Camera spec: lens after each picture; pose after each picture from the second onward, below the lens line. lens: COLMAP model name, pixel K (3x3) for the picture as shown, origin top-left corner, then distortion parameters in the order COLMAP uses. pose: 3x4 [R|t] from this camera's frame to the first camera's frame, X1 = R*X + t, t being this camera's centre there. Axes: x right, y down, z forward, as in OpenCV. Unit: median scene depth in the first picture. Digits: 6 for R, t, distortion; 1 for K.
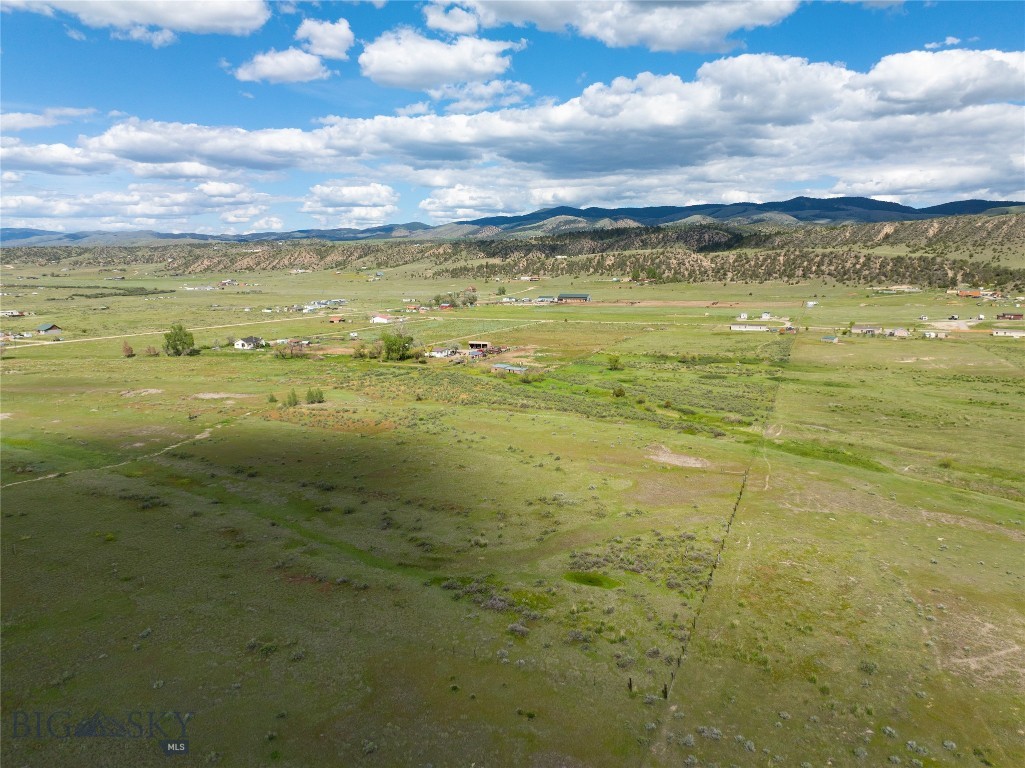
lens RADIAL K [[750.2, 0, 500.3], [0, 750.2, 383.6], [0, 0, 1]] dist [-0.041121, 0.005911]
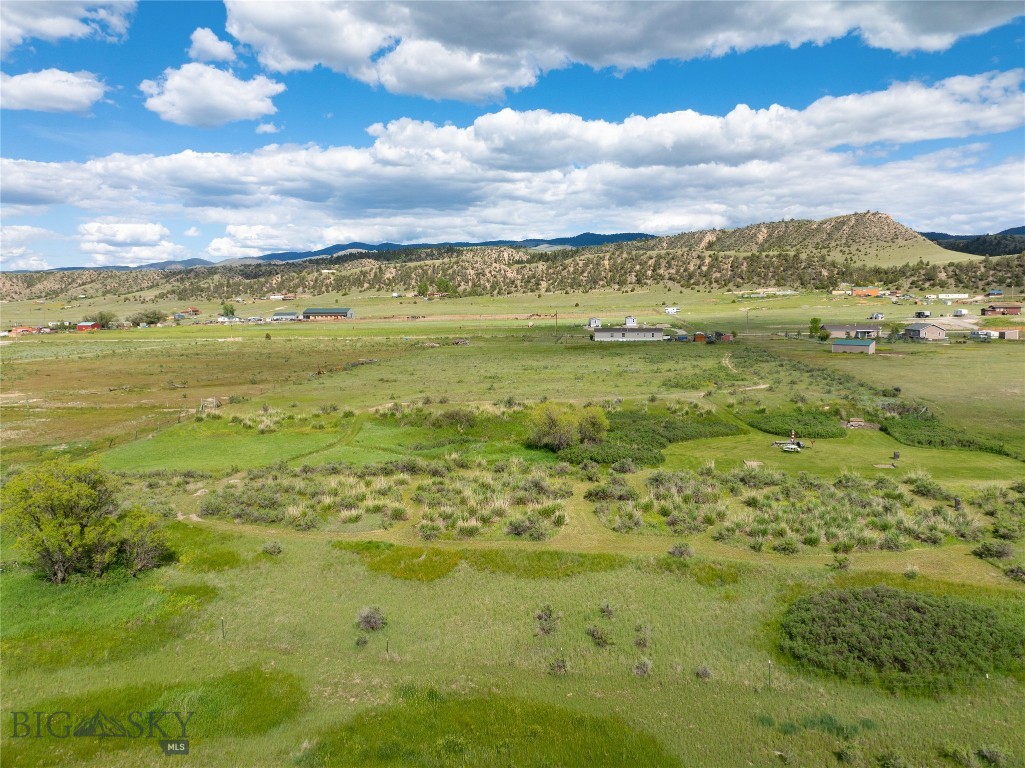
lens RADIAL K [[722.7, 0, 512.7], [0, 722.7, 390.7], [0, 0, 1]] dist [-0.040618, 0.006457]
pose [[0.960011, -0.043530, 0.276557, 0.057498], [0.054593, 0.997982, -0.032427, -0.012622], [-0.274587, 0.046228, 0.960450, 0.258984]]
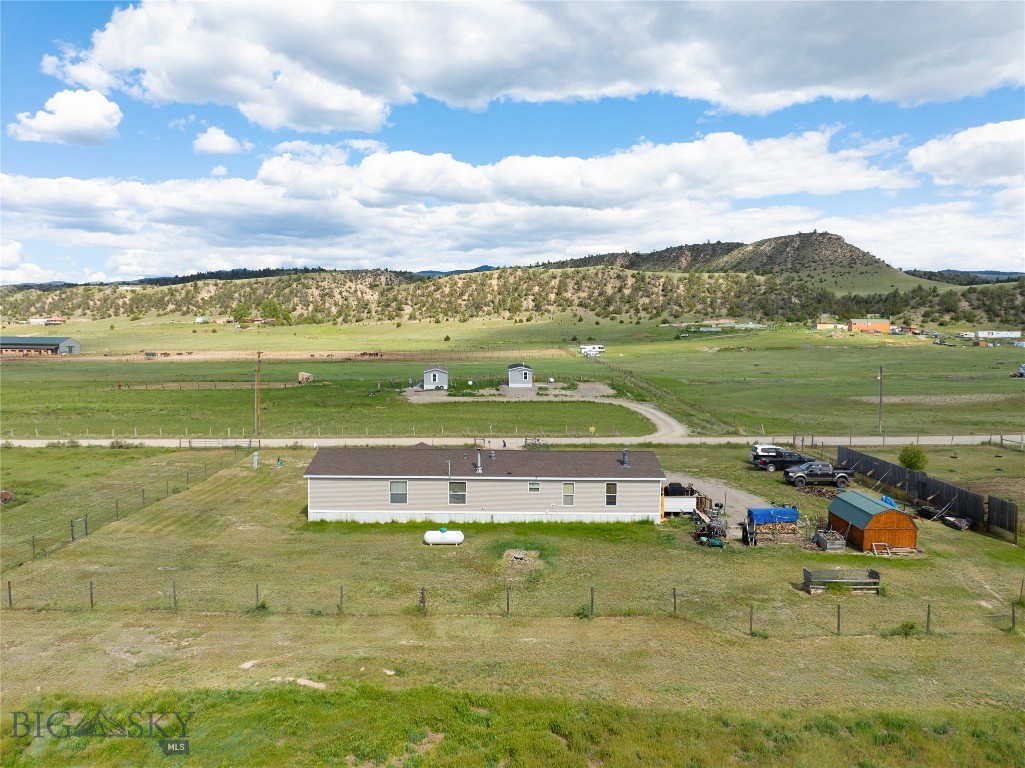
lens RADIAL K [[720.2, 0, 513.7], [0, 720.2, 379.6], [0, 0, 1]] dist [-0.039037, -0.000873]
pose [[0.912082, -0.016198, 0.409689, 0.136354], [0.056887, 0.994554, -0.087324, -0.037044], [-0.406043, 0.102953, 0.908036, 0.418313]]
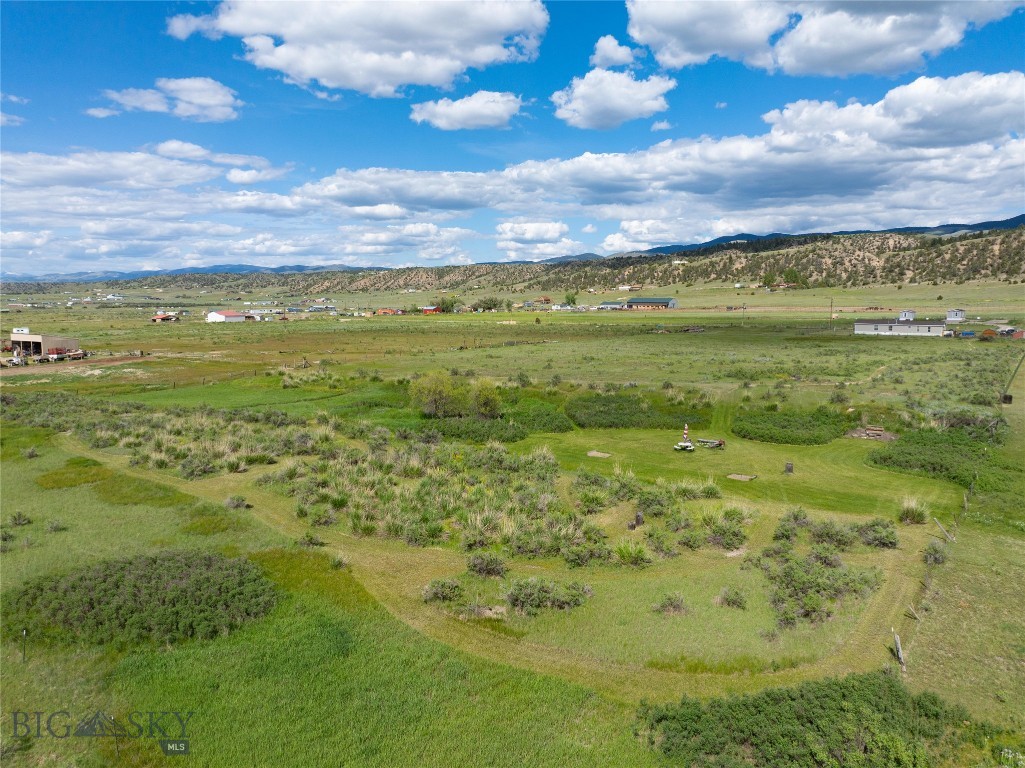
lens RADIAL K [[730.0, 0, 508.6], [0, 730.0, 381.4], [0, 0, 1]] dist [-0.044238, -0.000433]
pose [[0.970523, 0.024321, -0.239777, 0.100530], [-0.035514, 0.998466, -0.042468, -0.009862], [0.238376, 0.049732, 0.969899, 0.258693]]
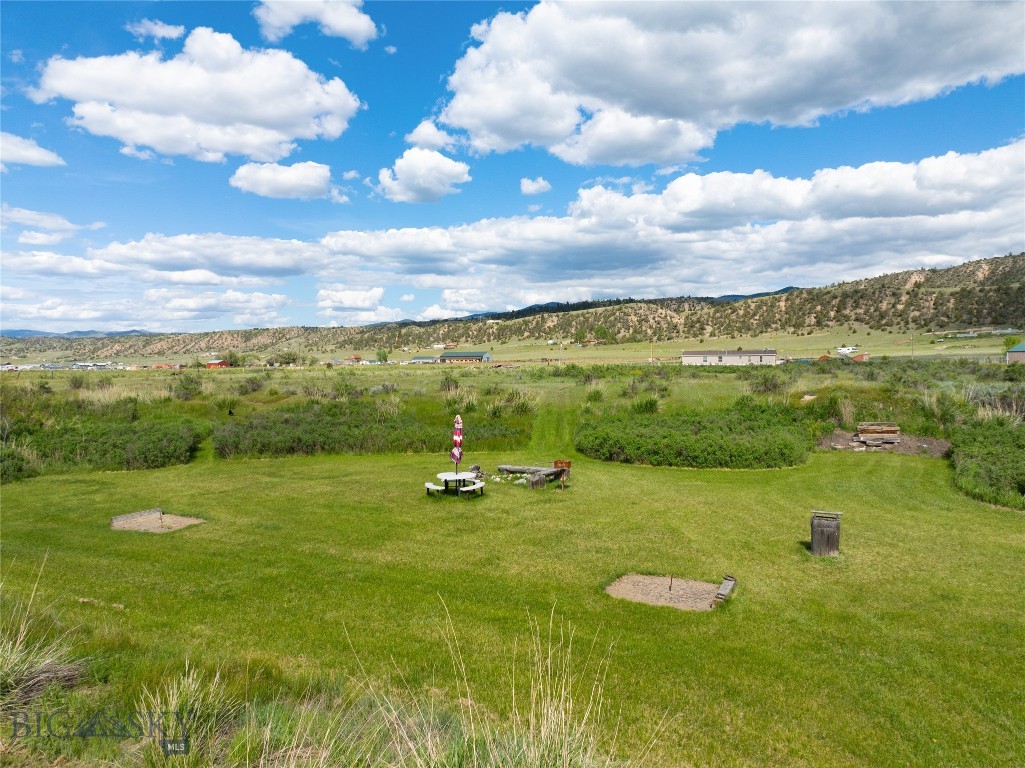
lens RADIAL K [[720.2, 0, 513.7], [0, 720.2, 379.6], [0, 0, 1]] dist [-0.039037, -0.000873]
pose [[0.999906, -0.009474, 0.009918, 0.101676], [0.010758, 0.990290, -0.138603, -0.007804], [-0.008509, 0.138696, 0.990298, 0.297604]]
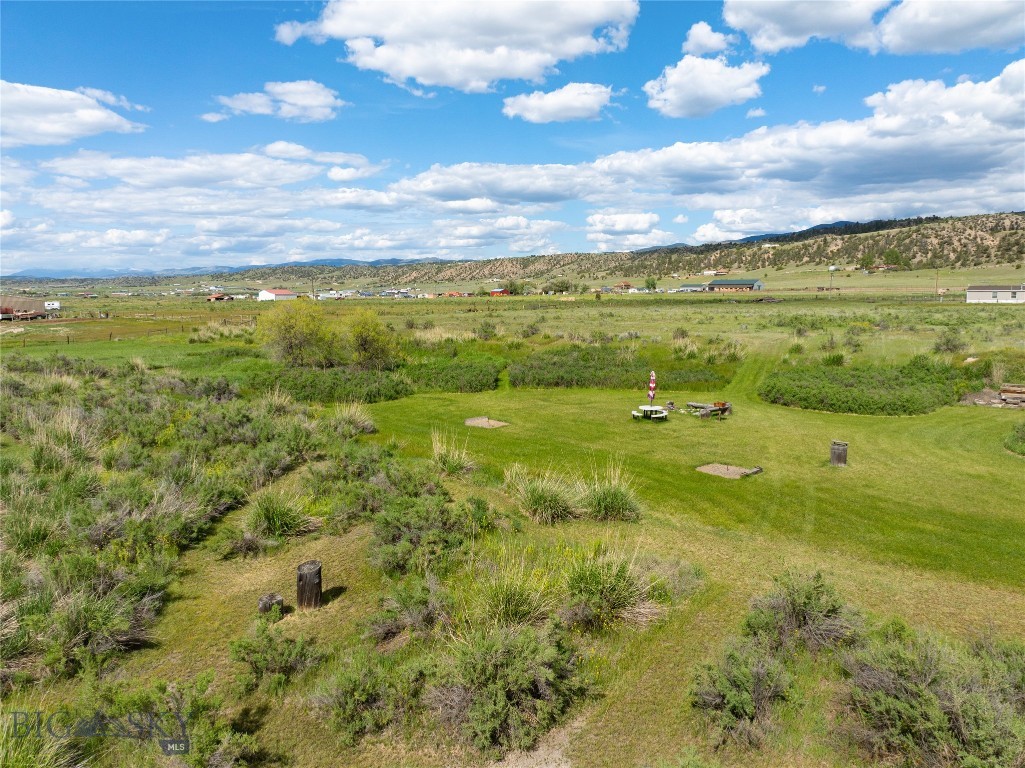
lens RADIAL K [[720.2, 0, 513.7], [0, 720.2, 379.6], [0, 0, 1]] dist [-0.039037, -0.000873]
pose [[0.935529, 0.035395, -0.351473, 0.105505], [-0.048256, 0.998445, -0.027898, -0.007991], [0.349939, 0.043060, 0.935782, 0.285926]]
